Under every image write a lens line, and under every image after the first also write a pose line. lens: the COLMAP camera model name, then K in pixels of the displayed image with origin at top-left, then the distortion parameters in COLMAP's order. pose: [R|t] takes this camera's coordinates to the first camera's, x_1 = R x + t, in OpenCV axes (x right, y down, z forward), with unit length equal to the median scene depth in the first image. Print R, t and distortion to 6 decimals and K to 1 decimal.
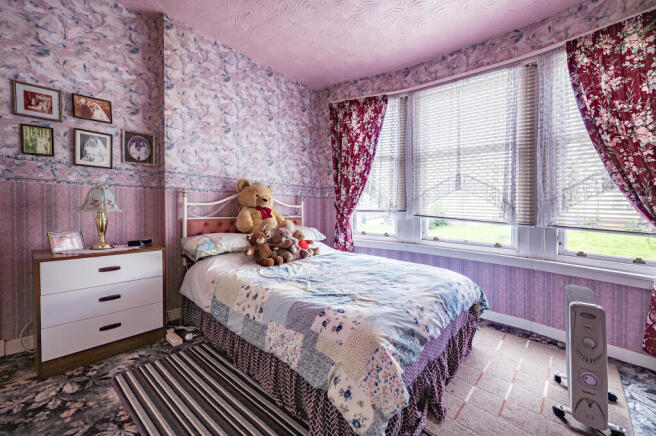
lens RADIAL K [[266.8, 0, 327.4], [0, 266.8, 203.0], [0, 0, 1]] dist [-0.000314, 0.000044]
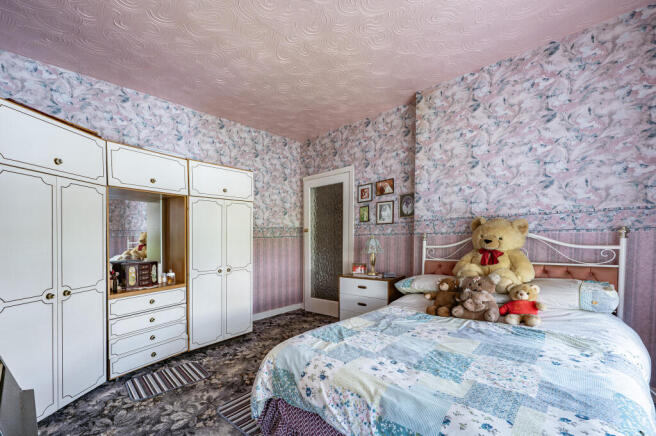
lens RADIAL K [[261.3, 0, 328.3], [0, 261.3, 245.8], [0, 0, 1]] dist [0.016583, 0.000222]
pose [[0.025790, -0.024429, -0.999369, 0.597938], [0.006687, 0.999683, -0.024264, 0.025179], [0.999645, -0.006057, 0.025945, 0.581314]]
